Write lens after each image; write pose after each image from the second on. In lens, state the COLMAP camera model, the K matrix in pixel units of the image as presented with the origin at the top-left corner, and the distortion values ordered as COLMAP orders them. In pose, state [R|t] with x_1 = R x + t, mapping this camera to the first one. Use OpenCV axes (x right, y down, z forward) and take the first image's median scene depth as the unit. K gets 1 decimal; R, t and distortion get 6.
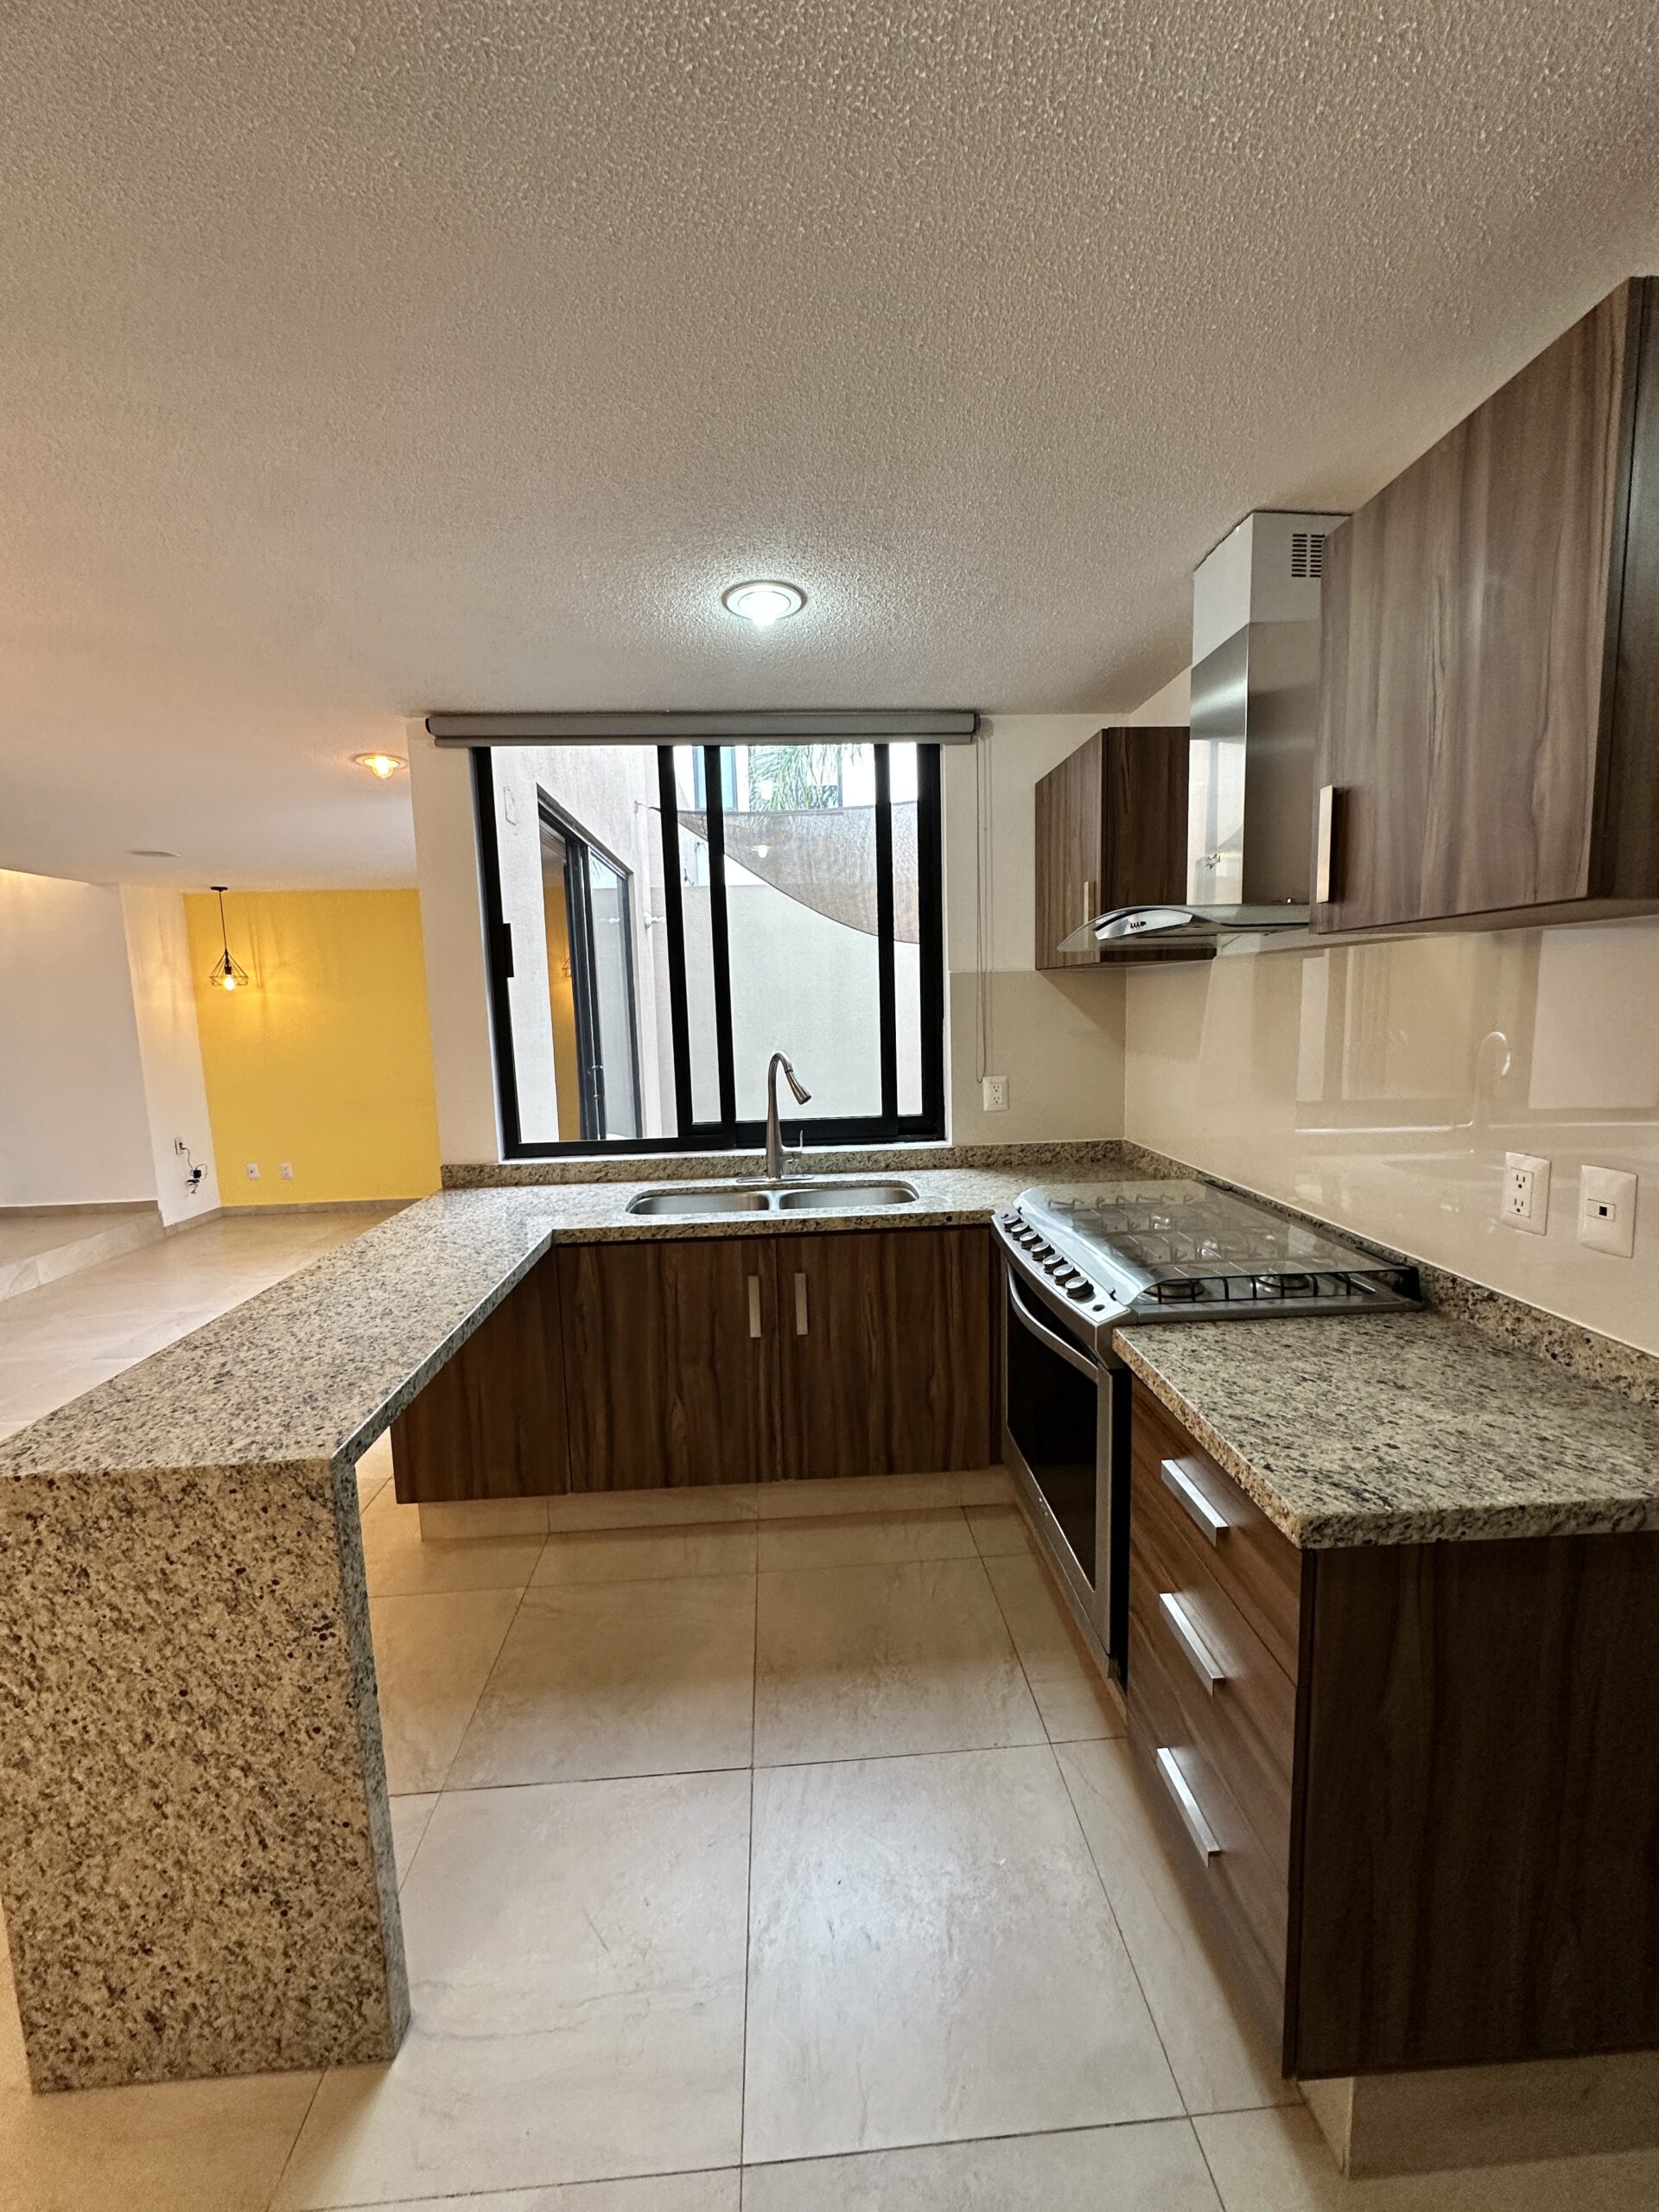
lens RADIAL K [[887.4, 0, 829.5], [0, 887.4, 1106.0], [0, 0, 1]] dist [0.001144, 0.000073]
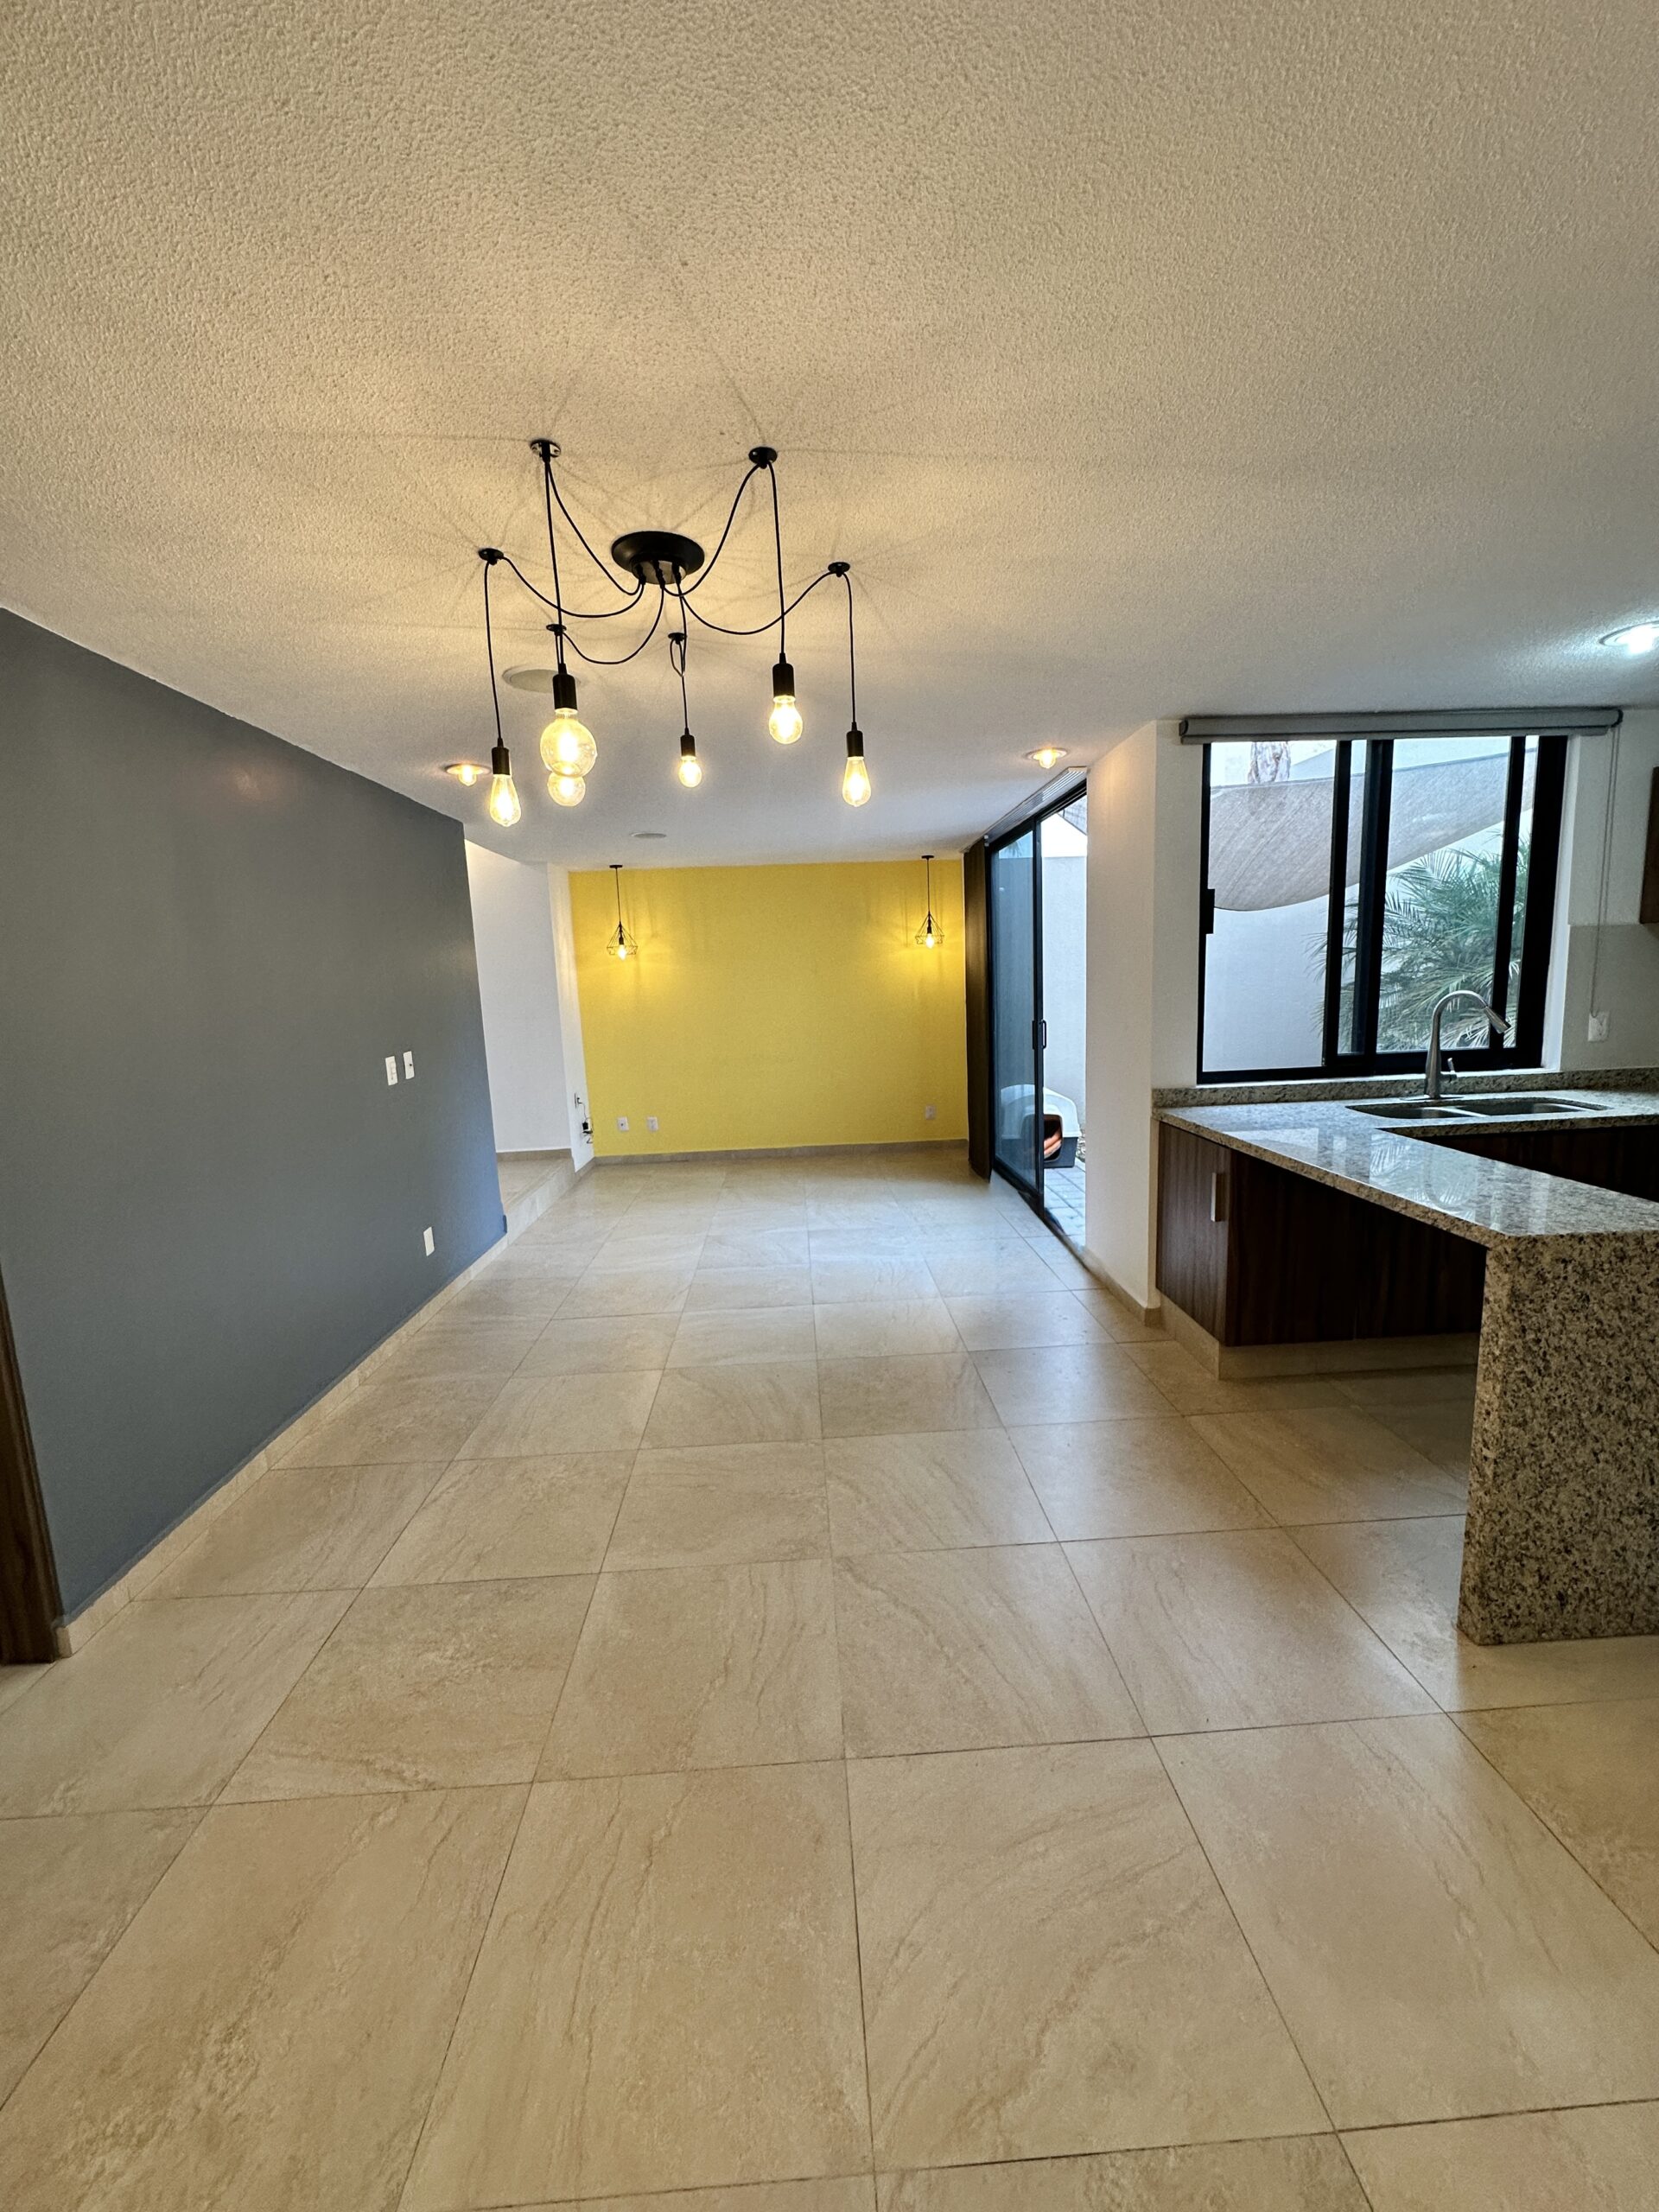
lens RADIAL K [[885.4, 0, 855.7], [0, 885.4, 1101.0], [0, 0, 1]] dist [-0.001875, 0.000151]
pose [[0.999828, -0.007826, -0.016827, -1.932072], [0.008218, 0.999694, 0.023318, 0.120597], [0.016640, -0.023452, 0.999586, -0.524937]]
